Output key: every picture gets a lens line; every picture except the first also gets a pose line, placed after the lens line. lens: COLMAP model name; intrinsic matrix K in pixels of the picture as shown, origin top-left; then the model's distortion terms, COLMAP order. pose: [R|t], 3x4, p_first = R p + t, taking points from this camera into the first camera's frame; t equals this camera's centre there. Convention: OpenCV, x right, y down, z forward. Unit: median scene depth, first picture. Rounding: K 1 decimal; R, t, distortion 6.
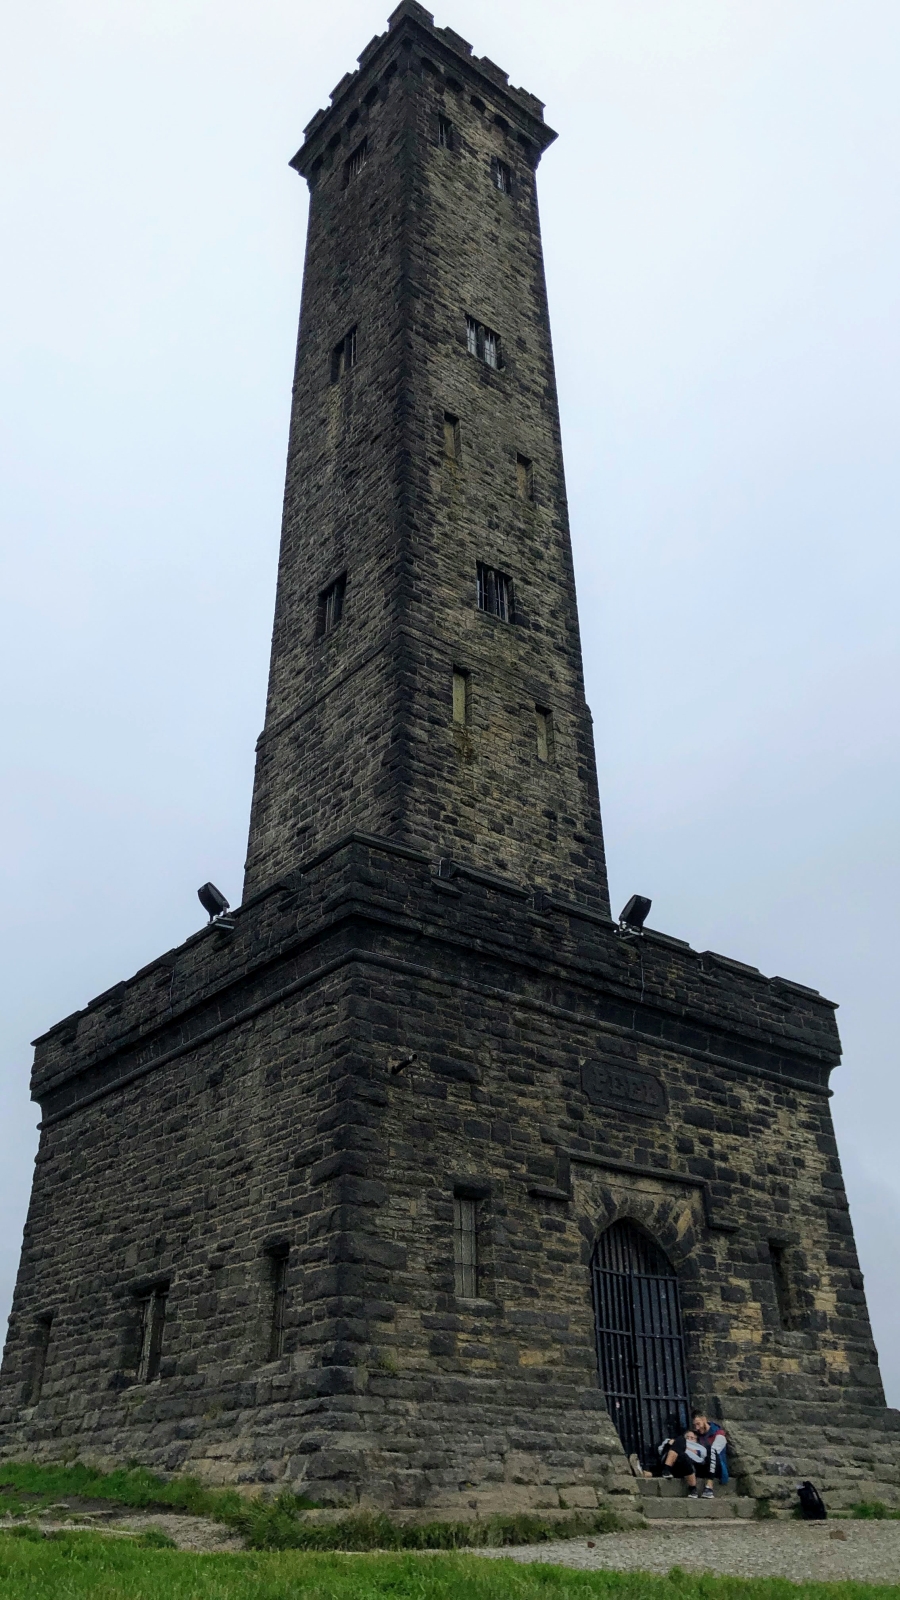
lens RADIAL K [[1304.5, 0, 427.3], [0, 1304.5, 773.4], [0, 0, 1]] dist [0.037953, -0.017641]
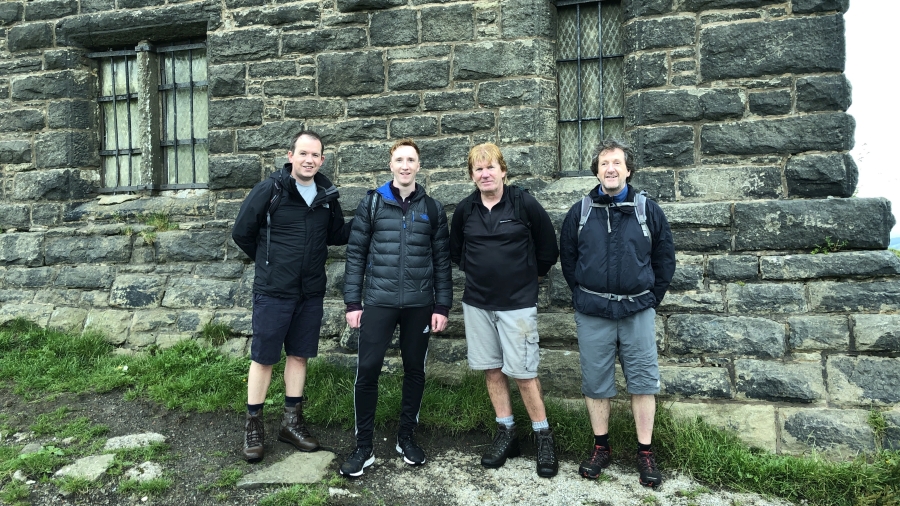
lens RADIAL K [[733.8, 0, 449.9], [0, 733.8, 252.6], [0, 0, 1]] dist [0.037953, -0.017641]
pose [[0.801700, -0.020154, 0.597387, -0.325690], [-0.283984, 0.866585, 0.410346, 0.343182], [-0.525956, -0.498623, 0.689018, 0.755478]]
